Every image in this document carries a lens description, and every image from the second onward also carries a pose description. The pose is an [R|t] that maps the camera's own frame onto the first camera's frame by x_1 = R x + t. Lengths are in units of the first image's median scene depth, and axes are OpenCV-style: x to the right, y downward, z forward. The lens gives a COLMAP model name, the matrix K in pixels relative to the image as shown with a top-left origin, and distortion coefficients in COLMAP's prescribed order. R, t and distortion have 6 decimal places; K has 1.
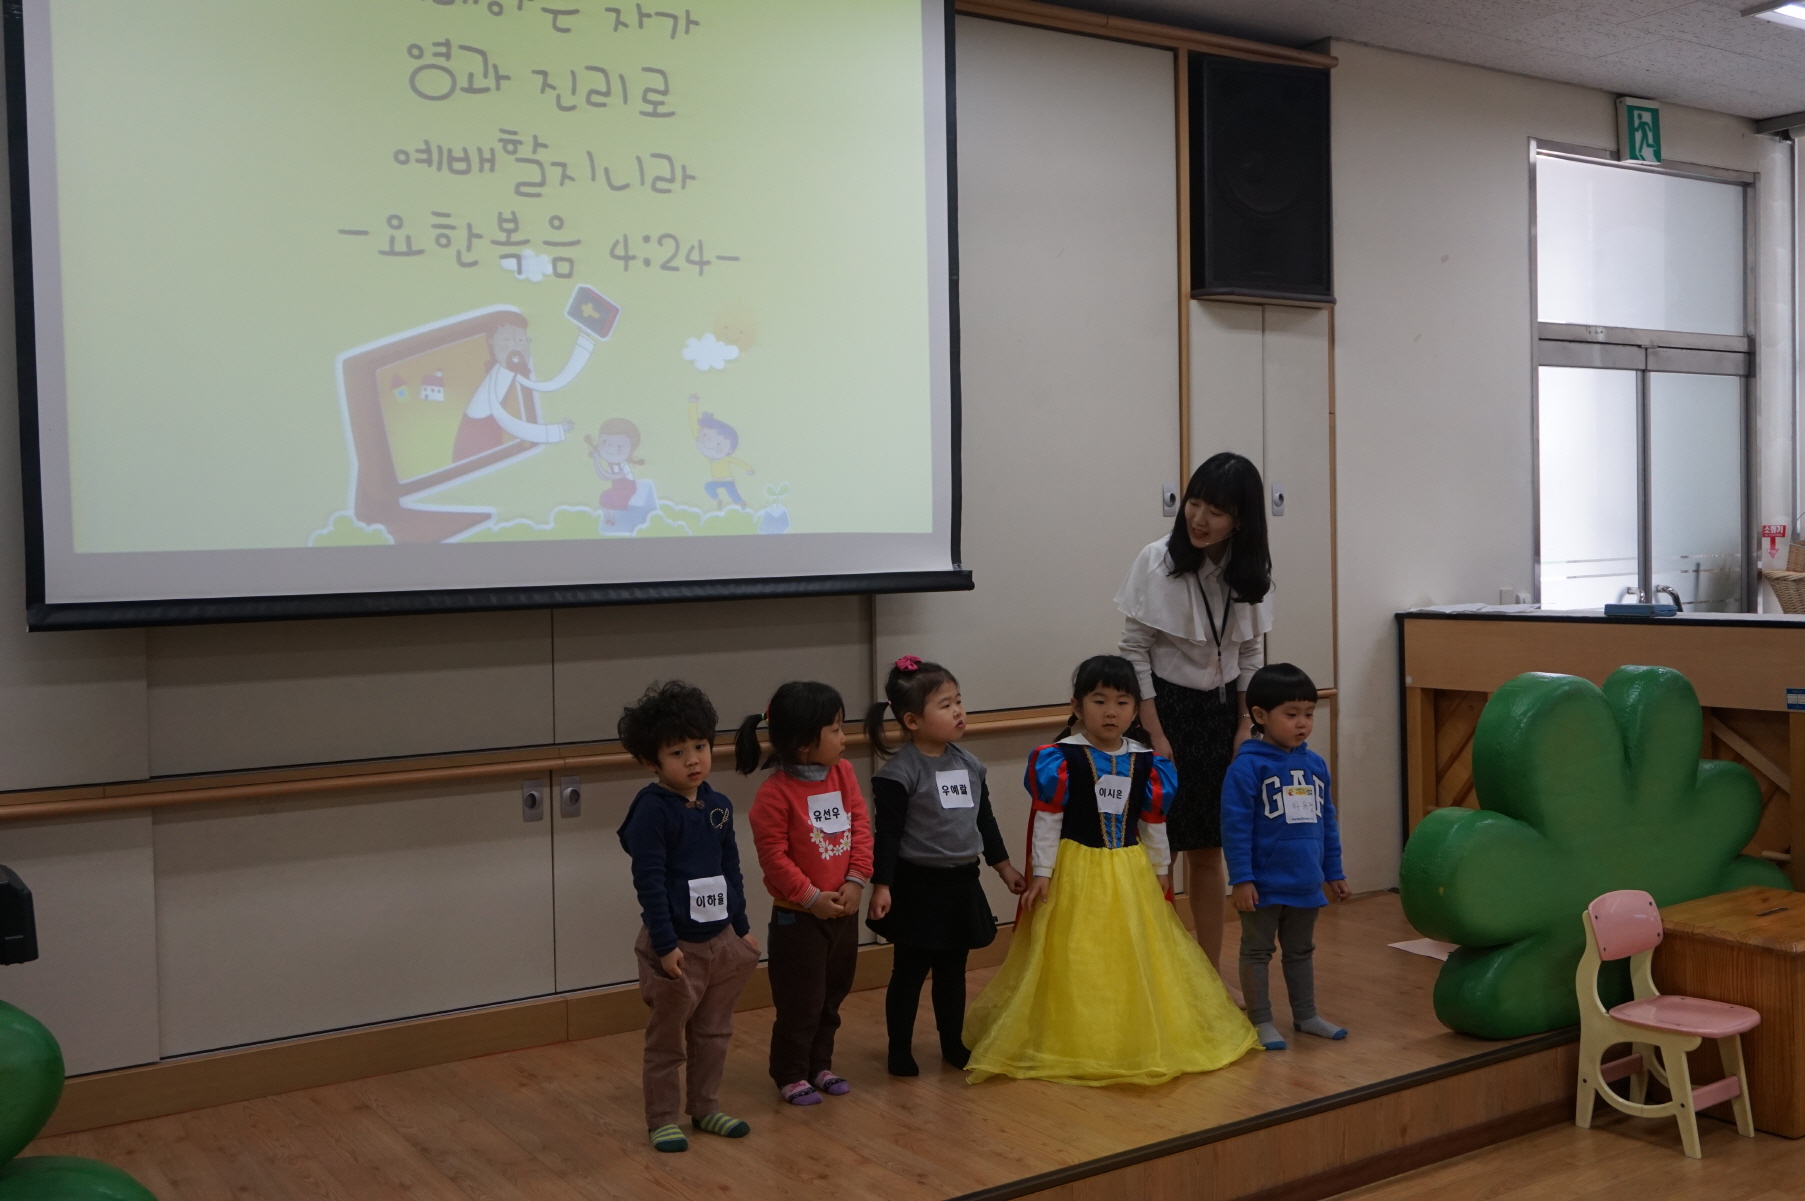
lens RADIAL K [[1831.8, 0, 902.5], [0, 1831.8, 600.5], [0, 0, 1]] dist [0.022218, -0.017900]
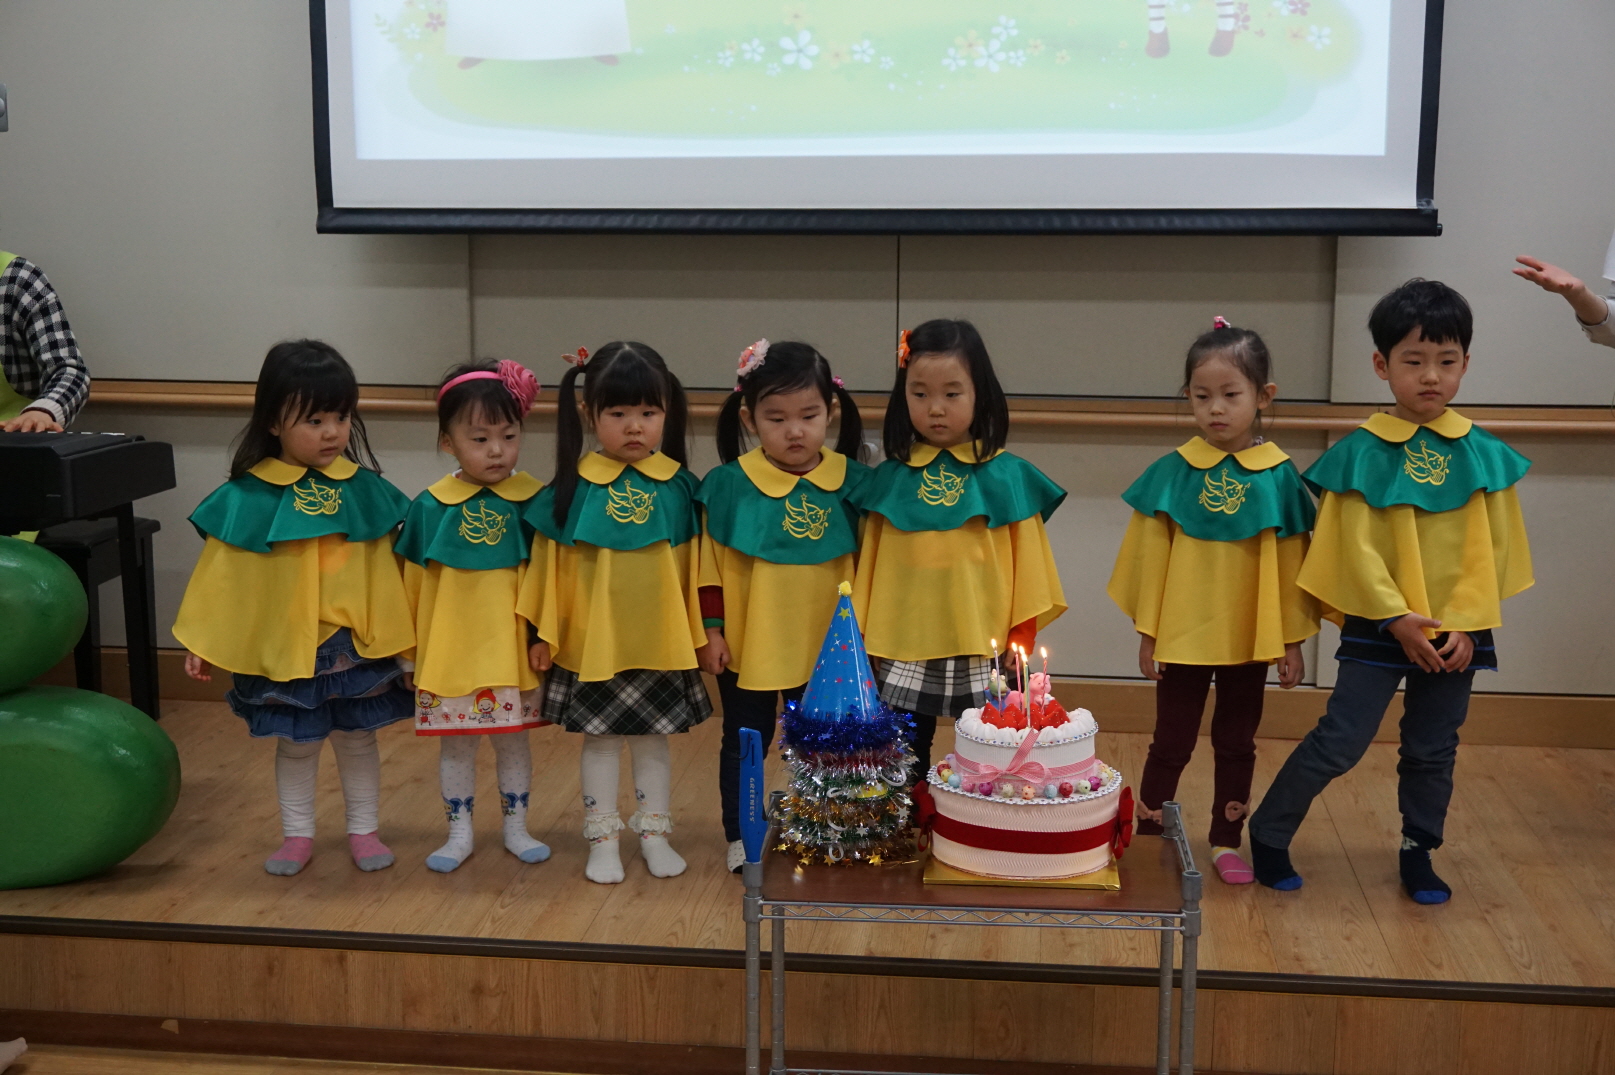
lens RADIAL K [[2094.2, 0, 807.5], [0, 2094.2, 537.5], [0, 0, 1]] dist [0.048114, -0.232951]
pose [[0.760985, 0.138141, -0.633892, 0.436259], [-0.038844, 0.985017, 0.168028, -0.020469], [0.647606, -0.103244, 0.754949, 0.209452]]
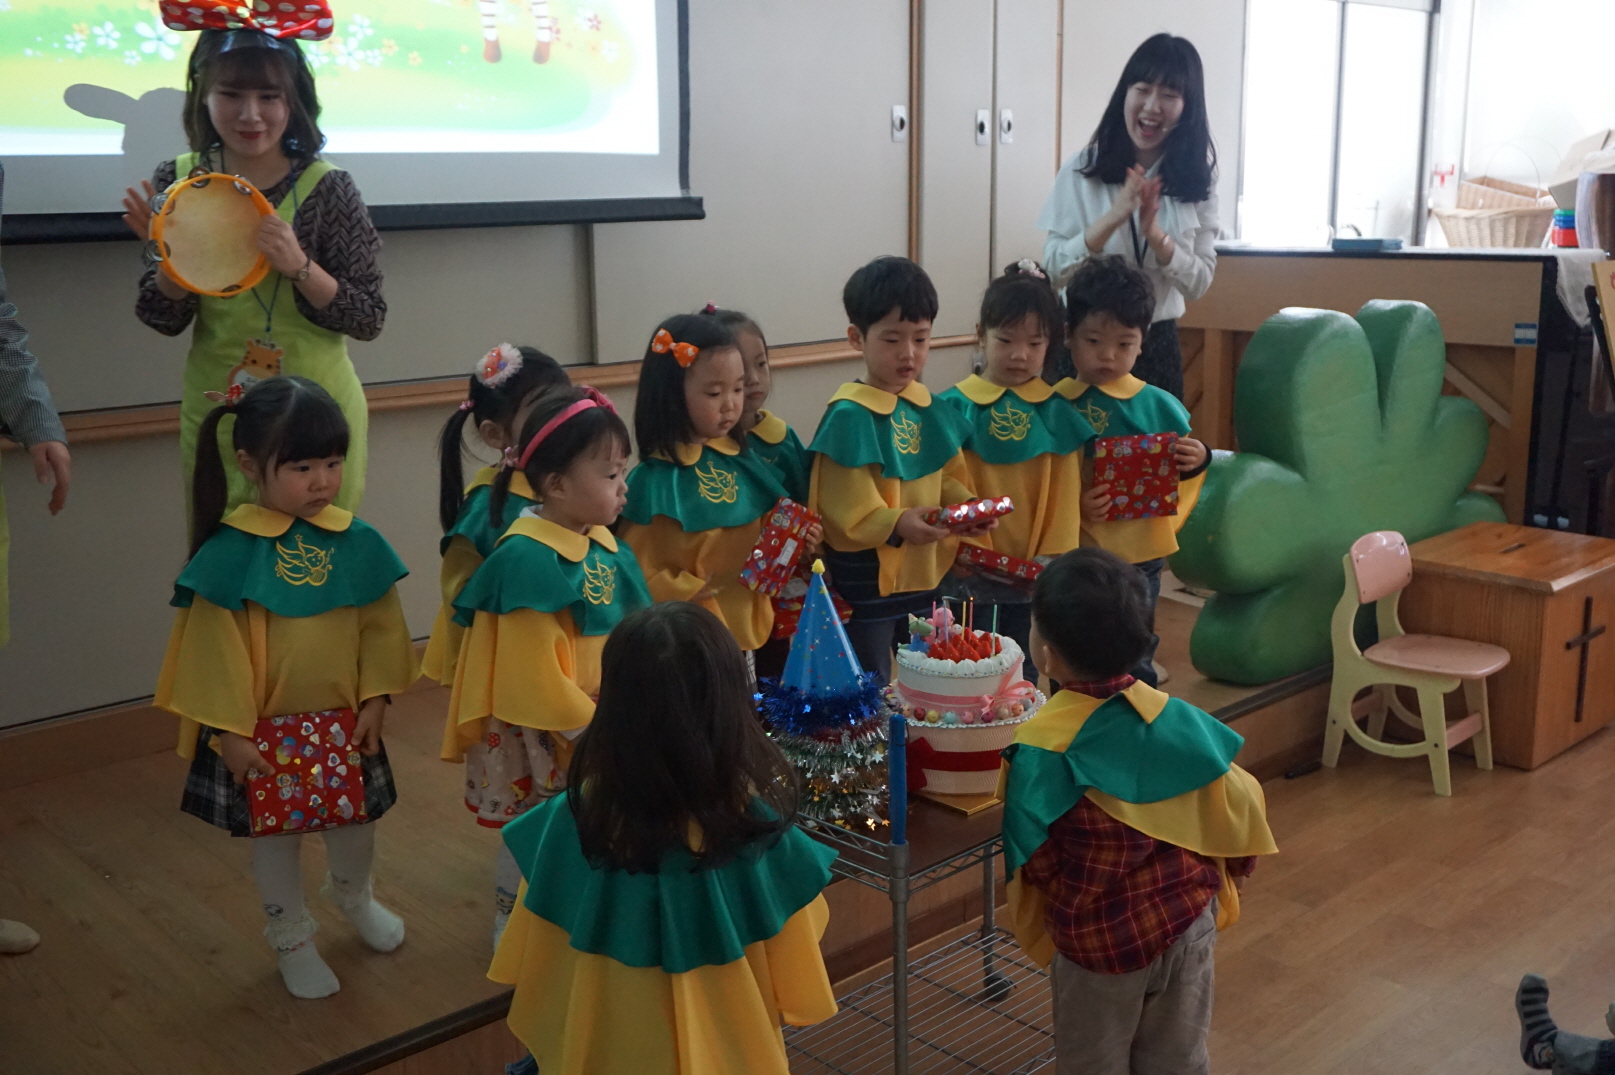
lens RADIAL K [[1639.0, 0, 807.5], [0, 1639.0, 537.5], [0, 0, 1]] dist [0.022218, -0.017900]
pose [[0.988032, -0.025253, 0.152167, -0.042224], [-0.001903, 0.984437, 0.175729, 0.007043], [-0.154236, -0.173916, 0.972607, 0.192524]]
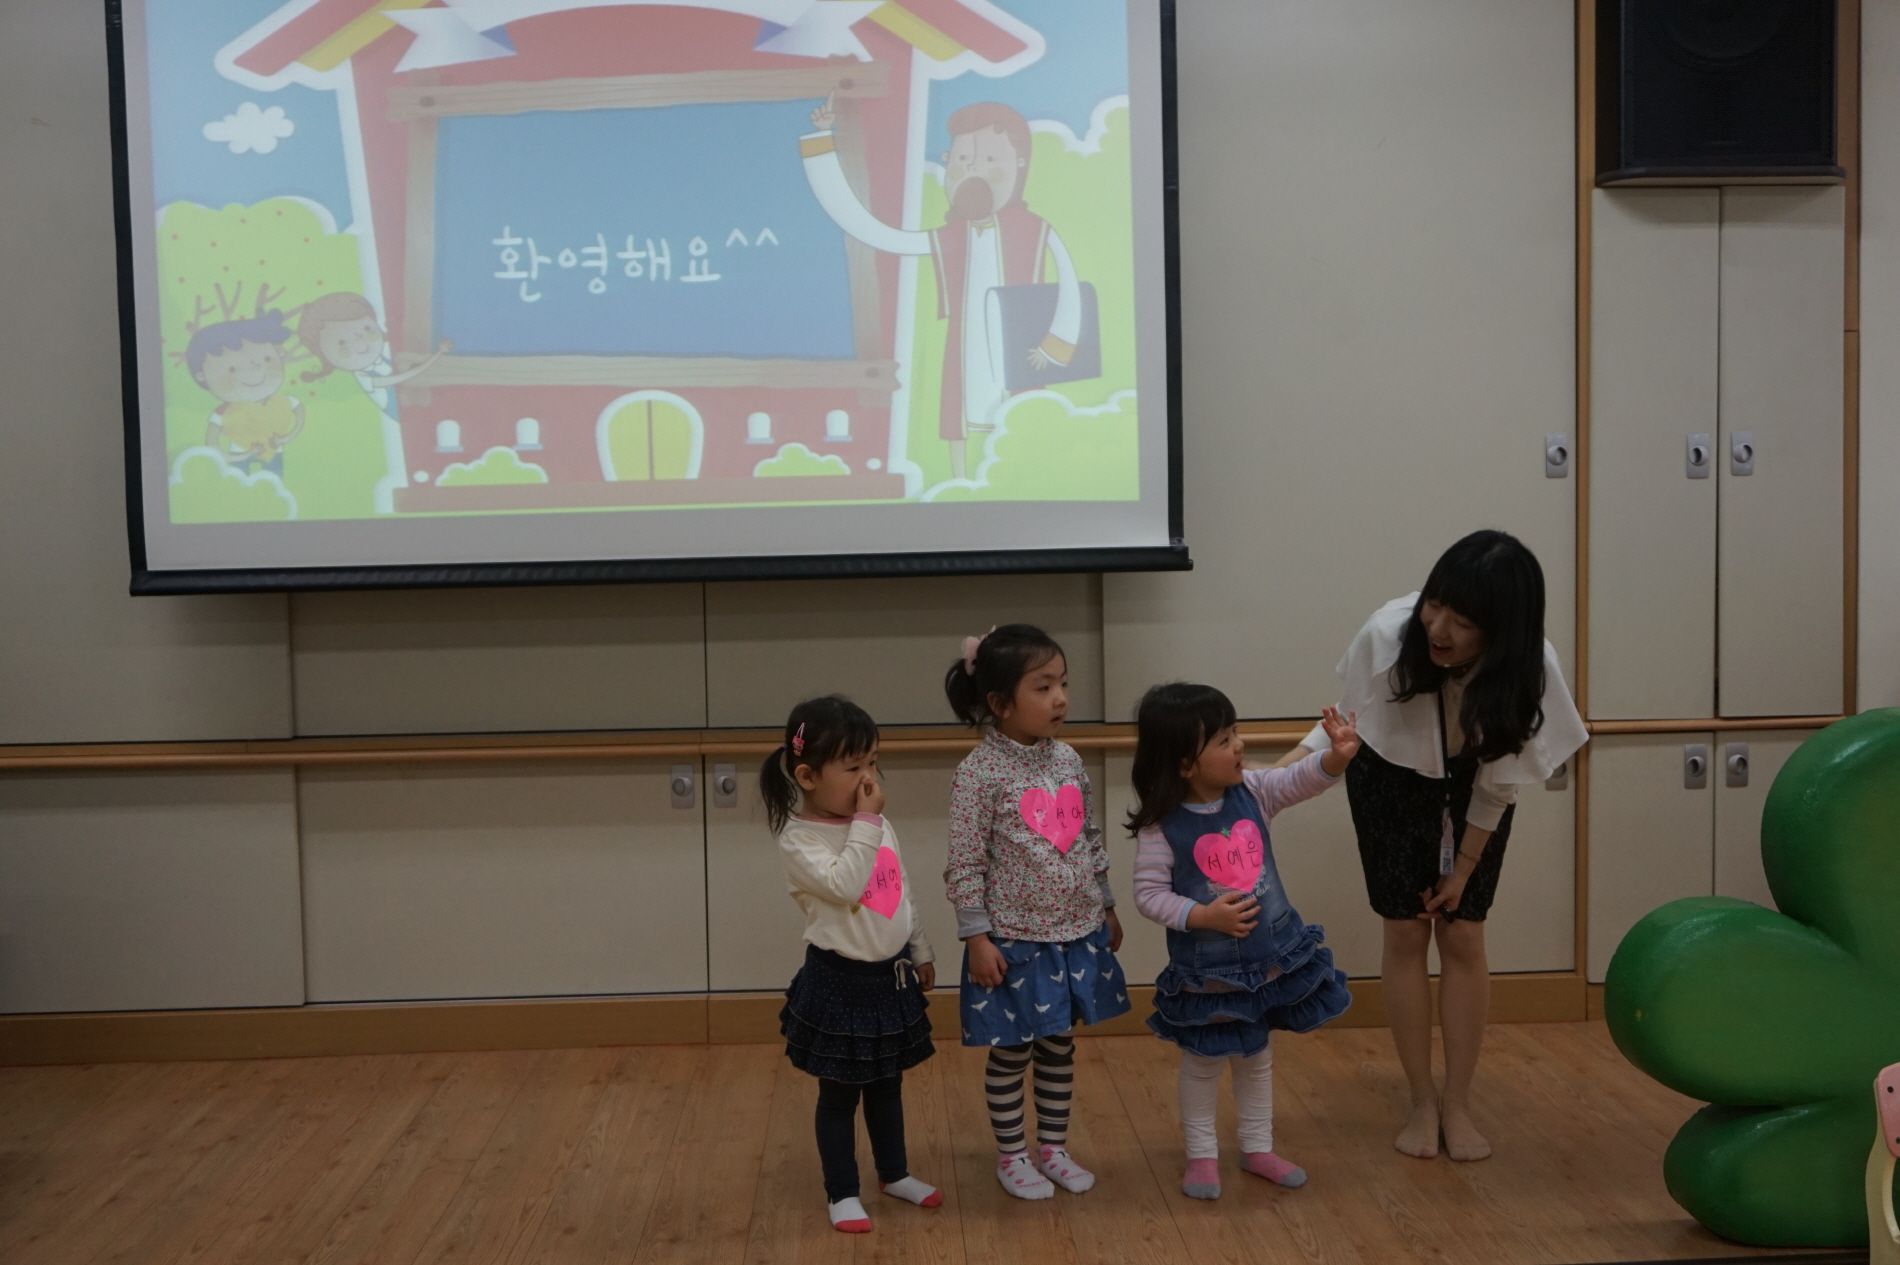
lens RADIAL K [[1933.1, 0, 950.0], [0, 1933.1, 632.5], [0, 0, 1]] dist [-0.002315, -0.128929]
pose [[0.858197, 0.038591, -0.511868, 0.427377], [-0.016103, 0.998703, 0.048295, -0.020117], [0.513068, -0.033204, 0.857706, 0.229668]]
